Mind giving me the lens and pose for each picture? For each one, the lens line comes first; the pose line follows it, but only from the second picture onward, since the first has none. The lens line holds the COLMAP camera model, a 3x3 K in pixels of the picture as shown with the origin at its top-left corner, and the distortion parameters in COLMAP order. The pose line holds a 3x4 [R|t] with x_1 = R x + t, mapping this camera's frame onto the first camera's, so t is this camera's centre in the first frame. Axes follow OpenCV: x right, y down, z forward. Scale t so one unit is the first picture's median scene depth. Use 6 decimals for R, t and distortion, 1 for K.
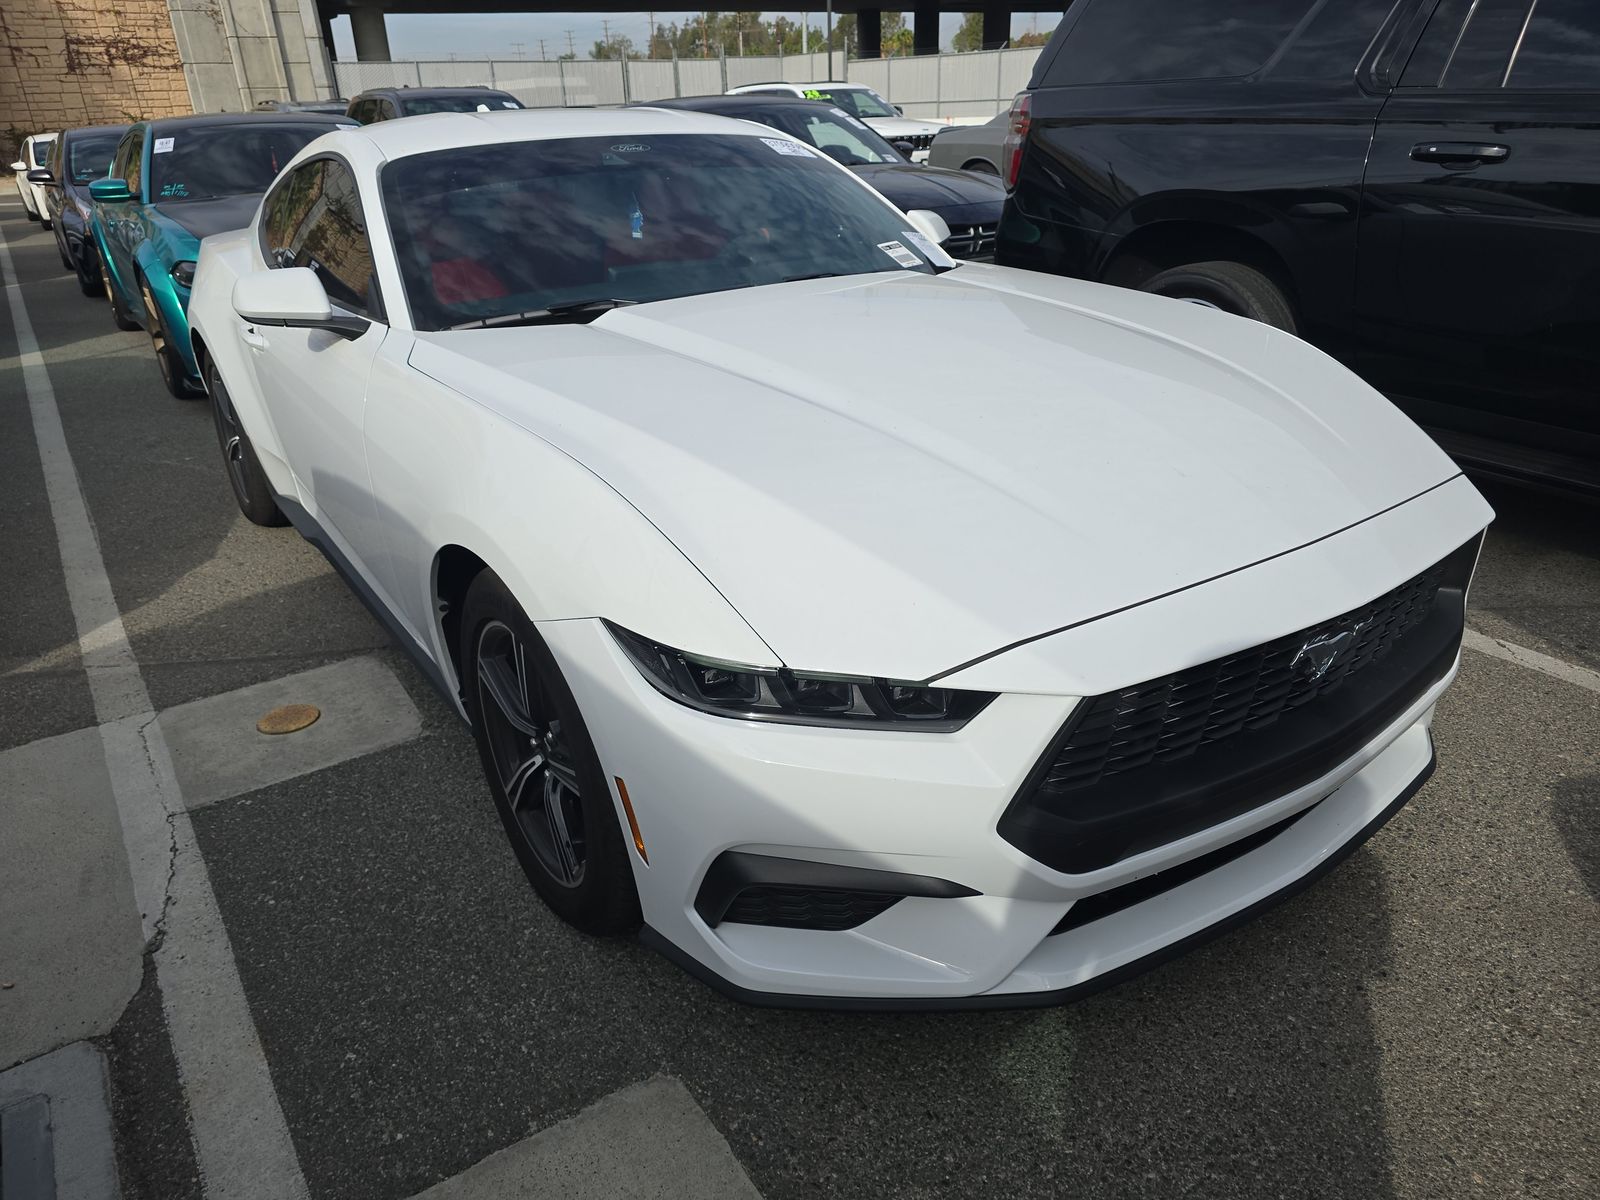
lens RADIAL K [[1073.2, 0, 796.1], [0, 1073.2, 599.9], [0, 0, 1]] dist [0.022266, -0.021772]
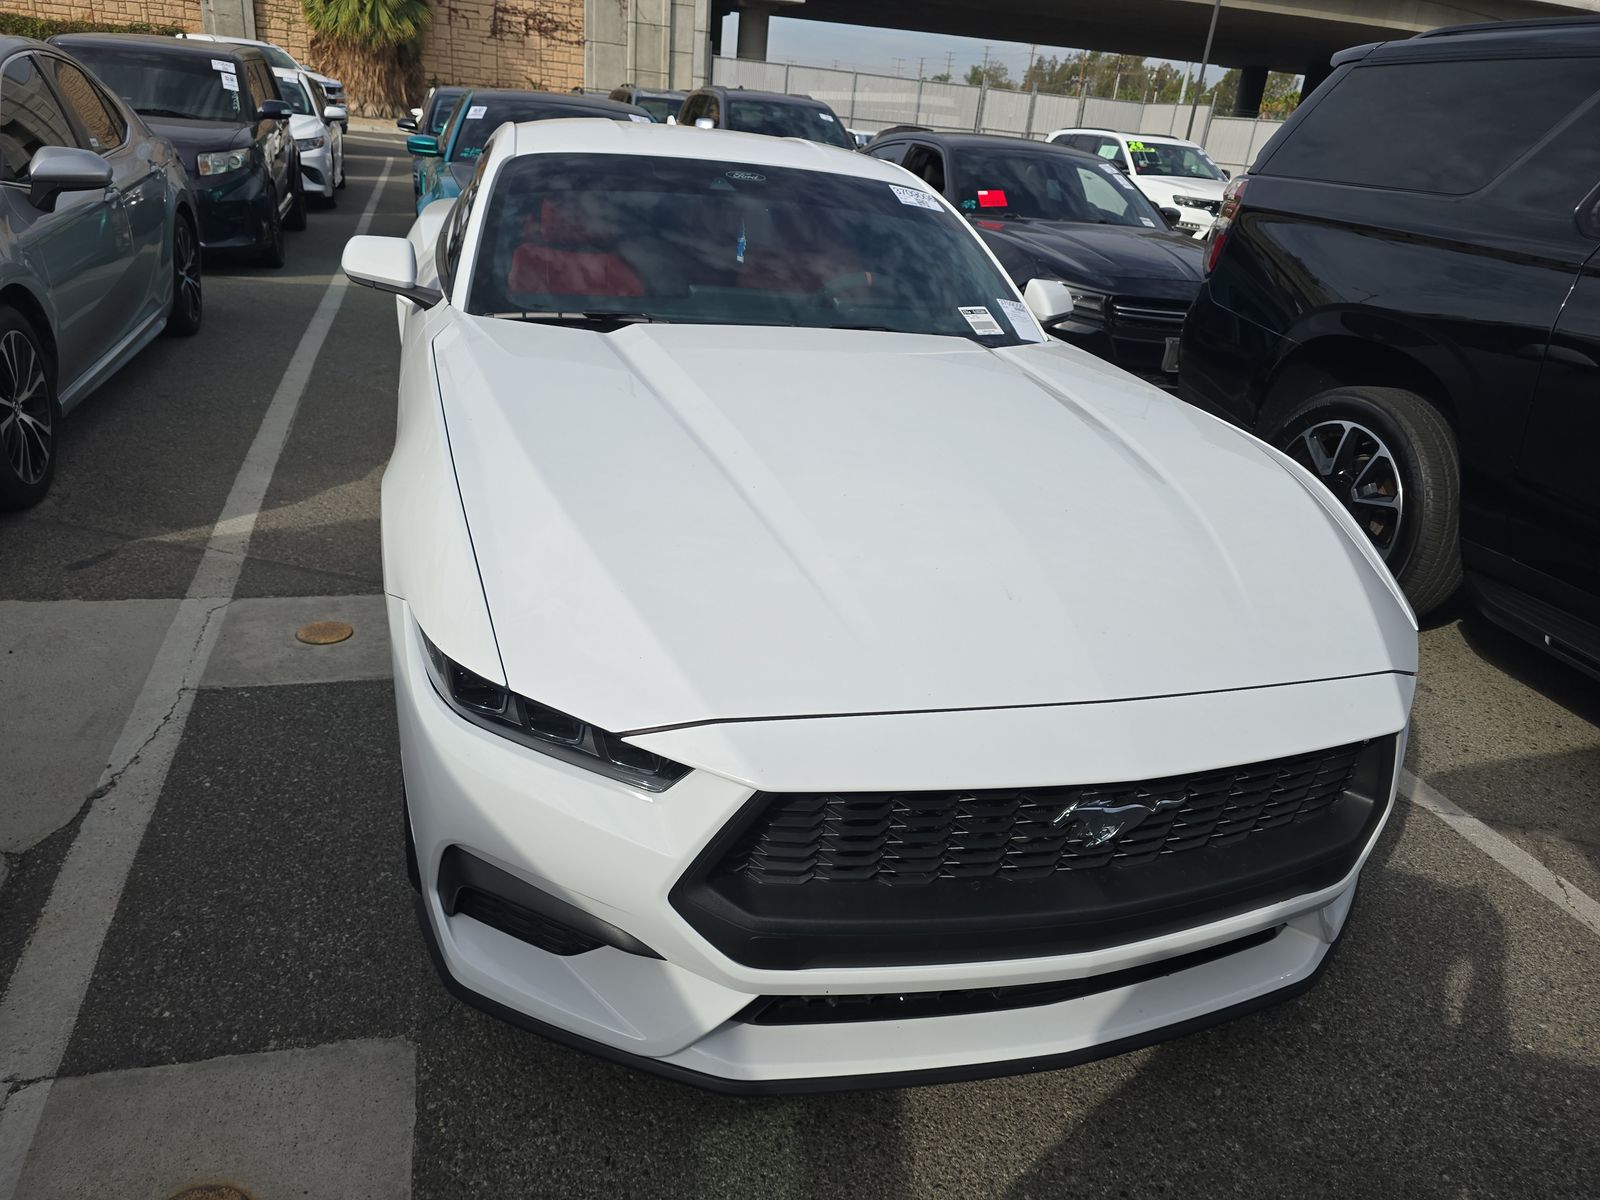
lens RADIAL K [[1073.2, 0, 803.1], [0, 1073.2, 596.7], [0, 0, 1]] dist [0.022266, -0.021772]
pose [[0.947799, 0.229470, -0.221408, 0.243725], [-0.234121, 0.972193, 0.005372, -0.048920], [0.216484, 0.046745, 0.975166, 0.022726]]
